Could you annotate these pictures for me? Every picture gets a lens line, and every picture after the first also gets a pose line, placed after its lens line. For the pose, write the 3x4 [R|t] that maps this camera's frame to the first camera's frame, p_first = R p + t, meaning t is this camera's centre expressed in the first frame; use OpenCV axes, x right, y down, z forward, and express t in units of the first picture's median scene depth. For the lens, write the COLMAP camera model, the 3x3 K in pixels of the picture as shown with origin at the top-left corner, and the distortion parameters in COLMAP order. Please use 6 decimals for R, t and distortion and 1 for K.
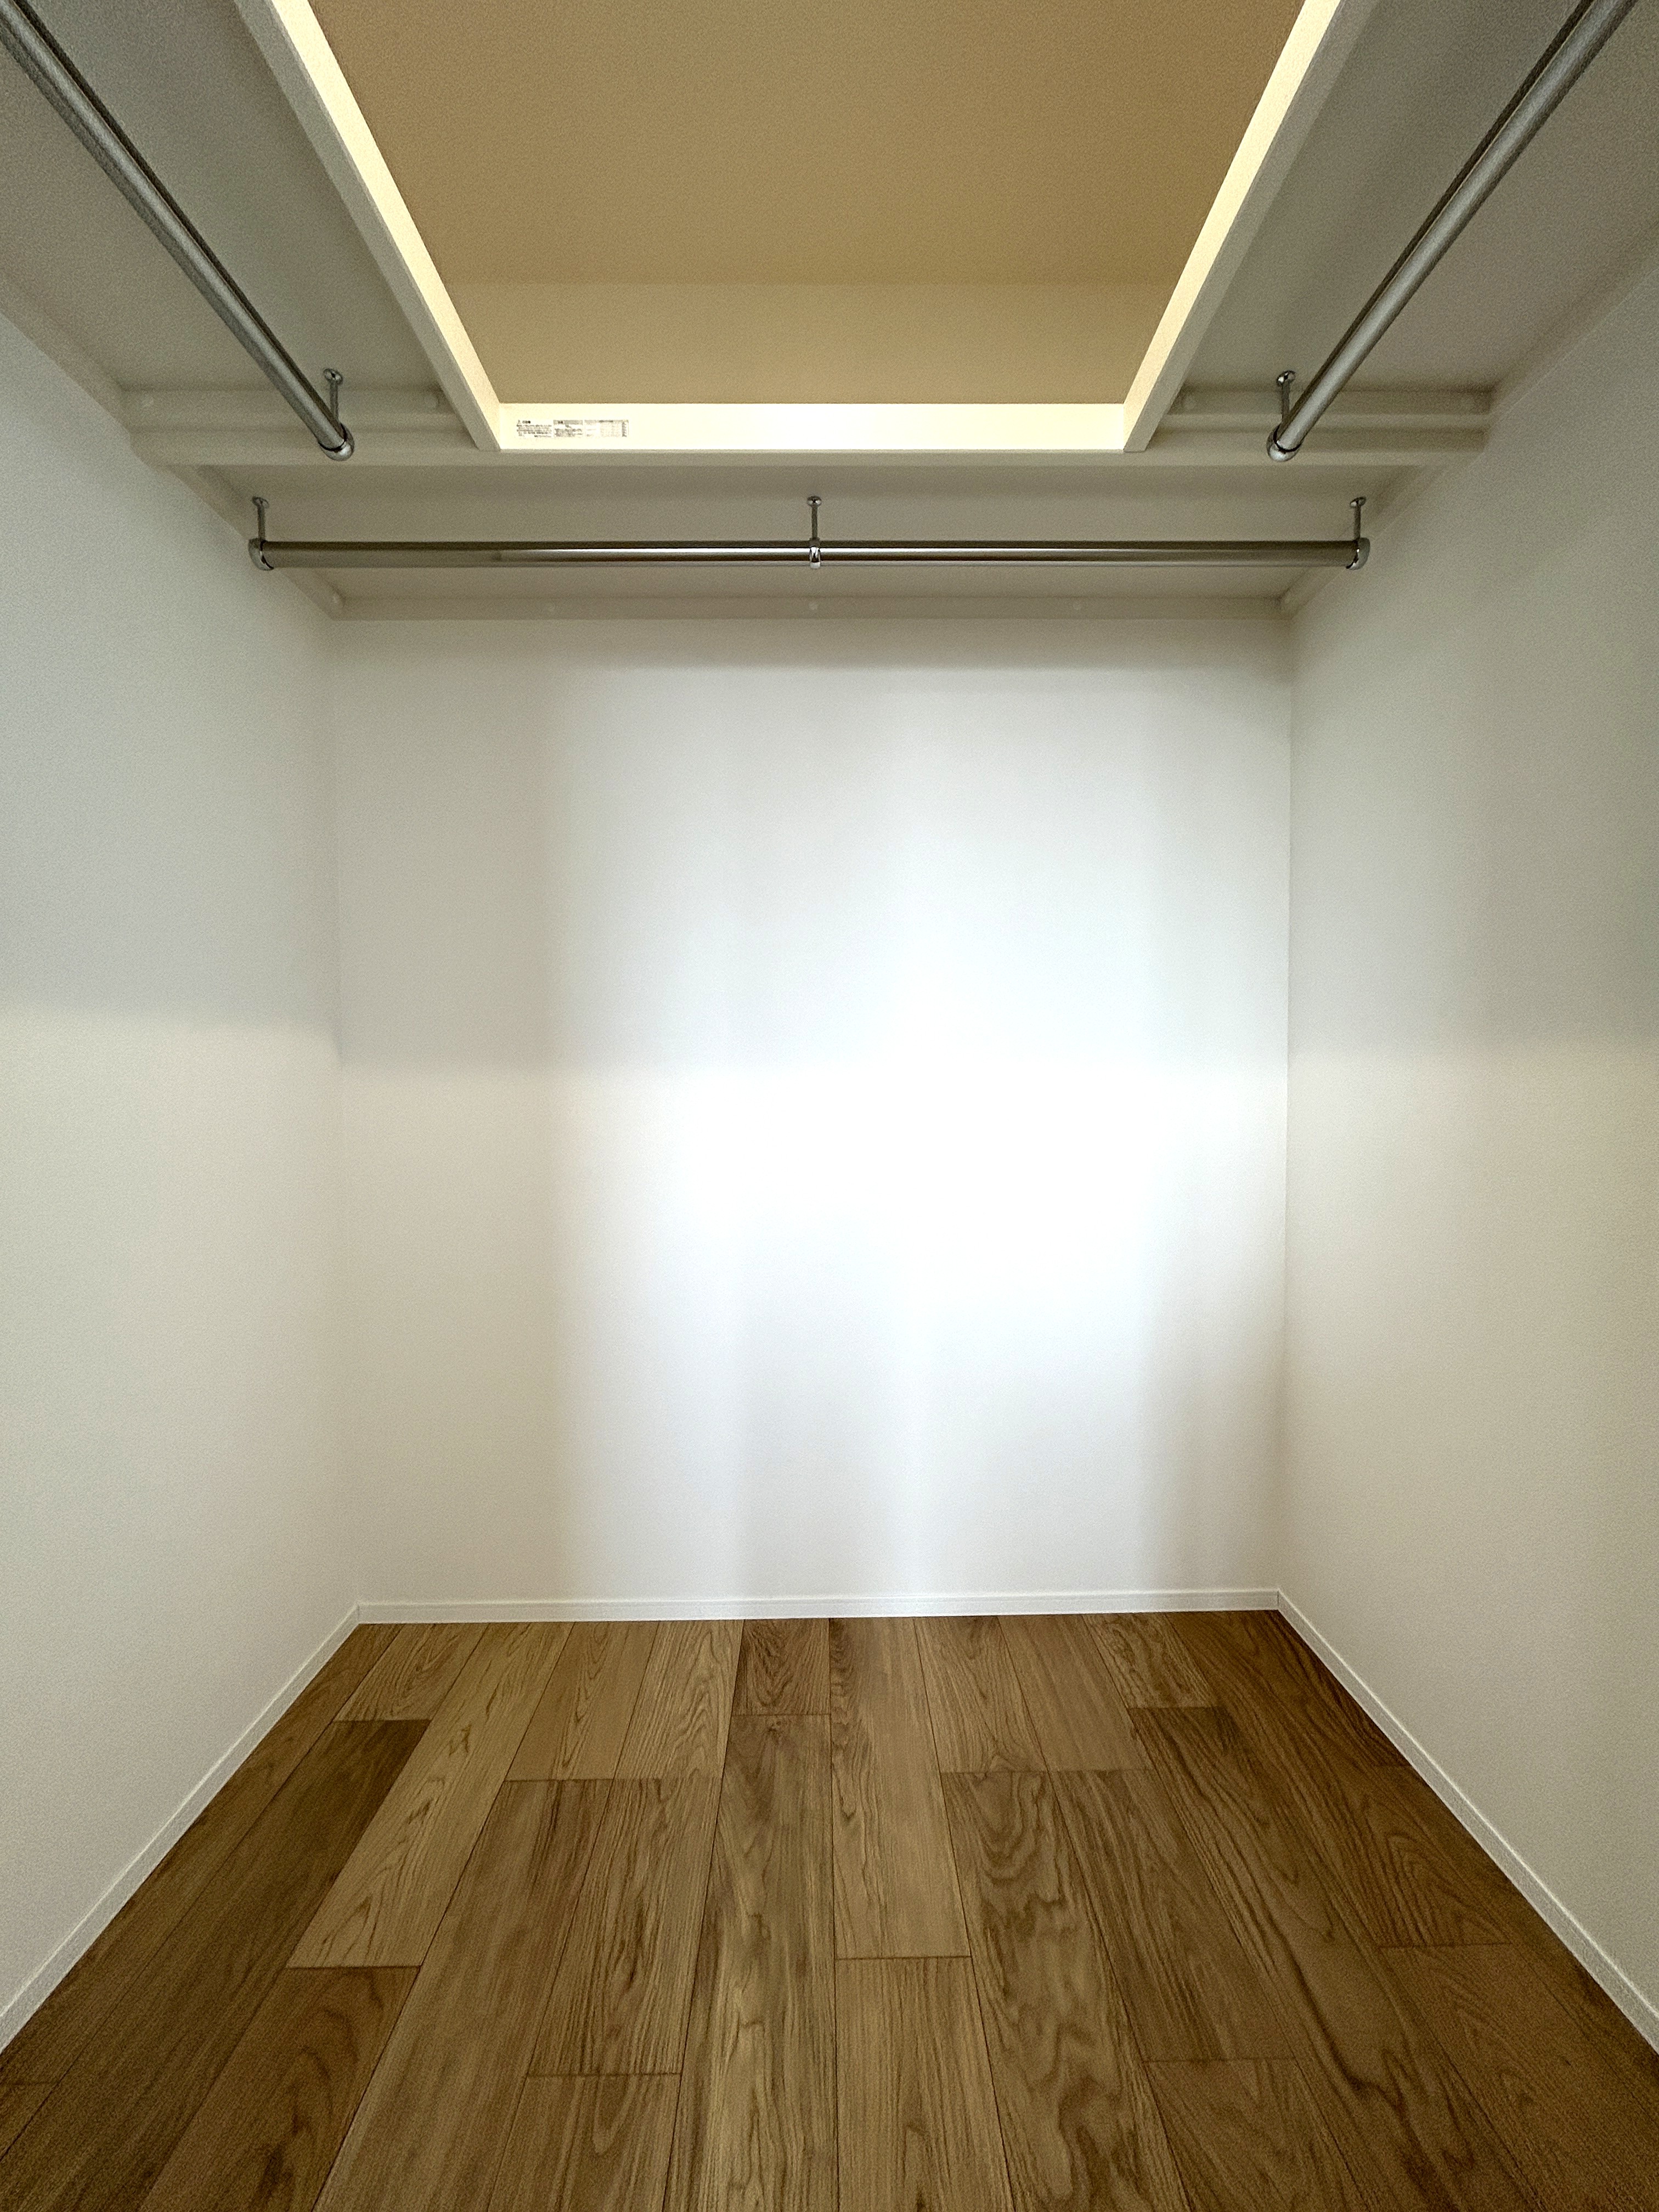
lens RADIAL K [[890.6, 0, 842.8], [0, 890.6, 1102.3], [0, 0, 1]] dist [-0.008975, 0.001169]
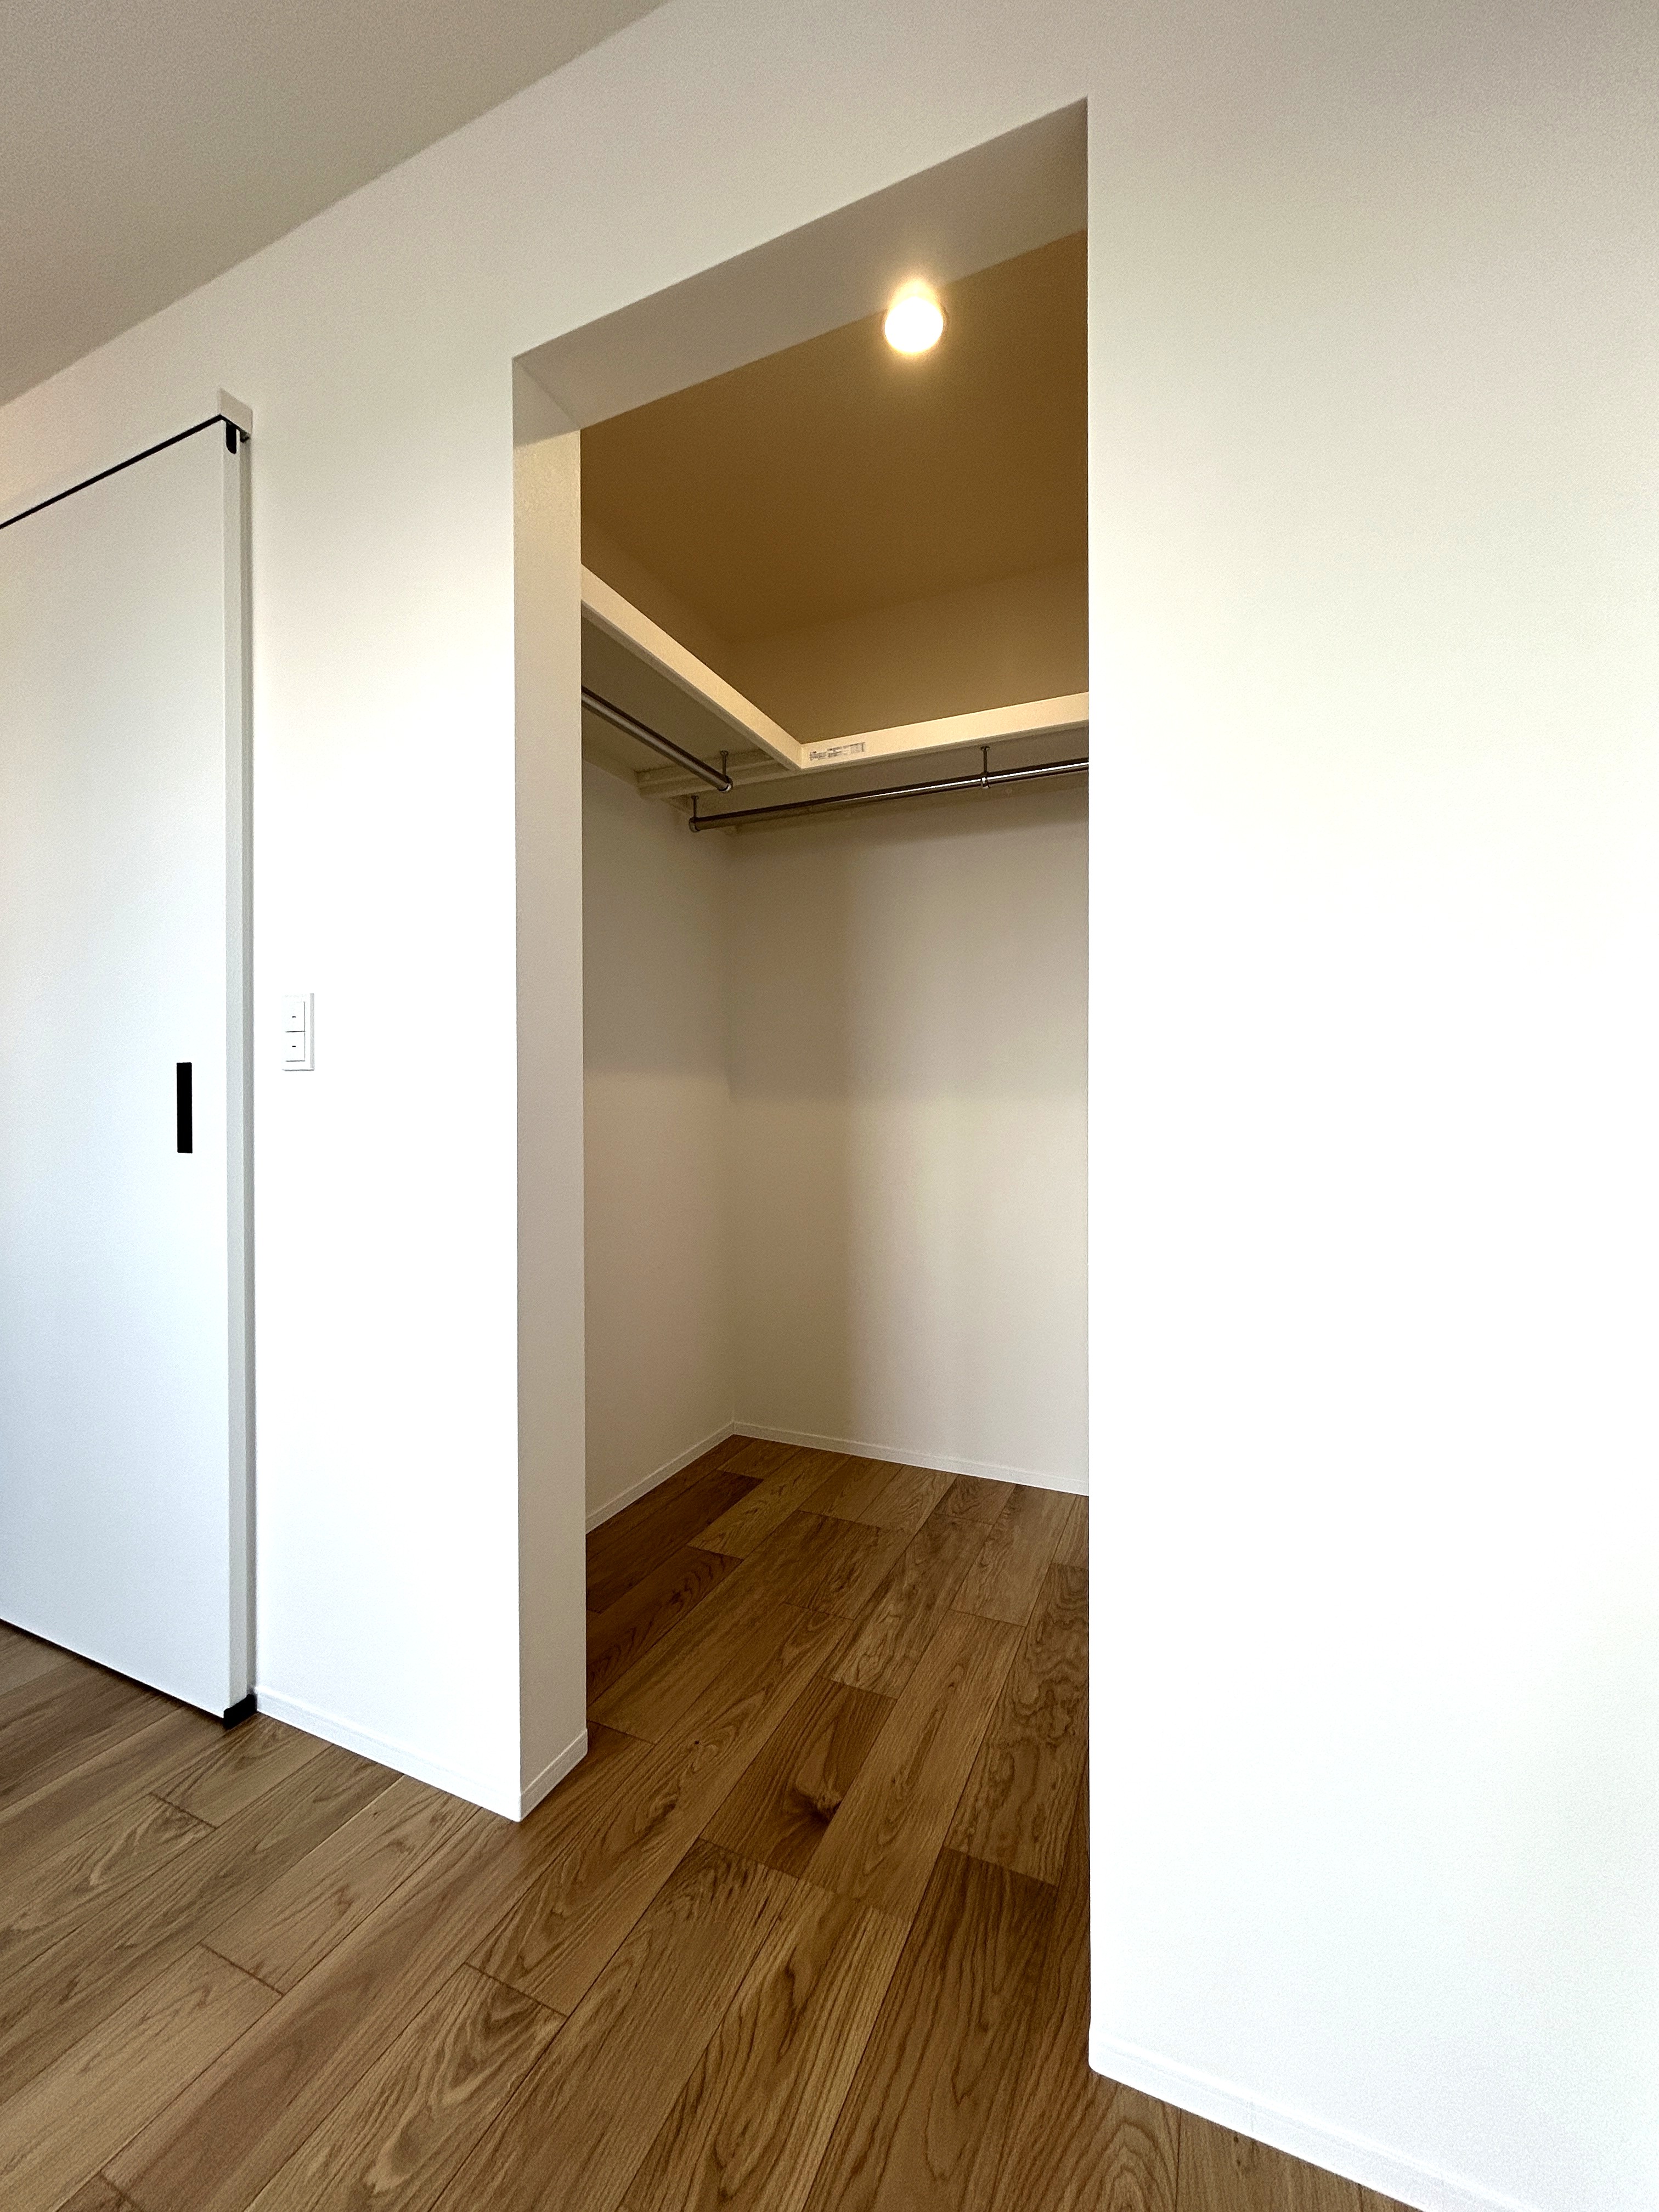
lens RADIAL K [[890.6, 0, 824.3], [0, 890.6, 1103.6], [0, 0, 1]] dist [-0.008975, 0.001169]
pose [[0.901851, 0.002284, -0.432041, 0.467052], [-0.016599, 0.999431, -0.029365, 0.020352], [0.431728, 0.033655, 0.901376, -0.644754]]
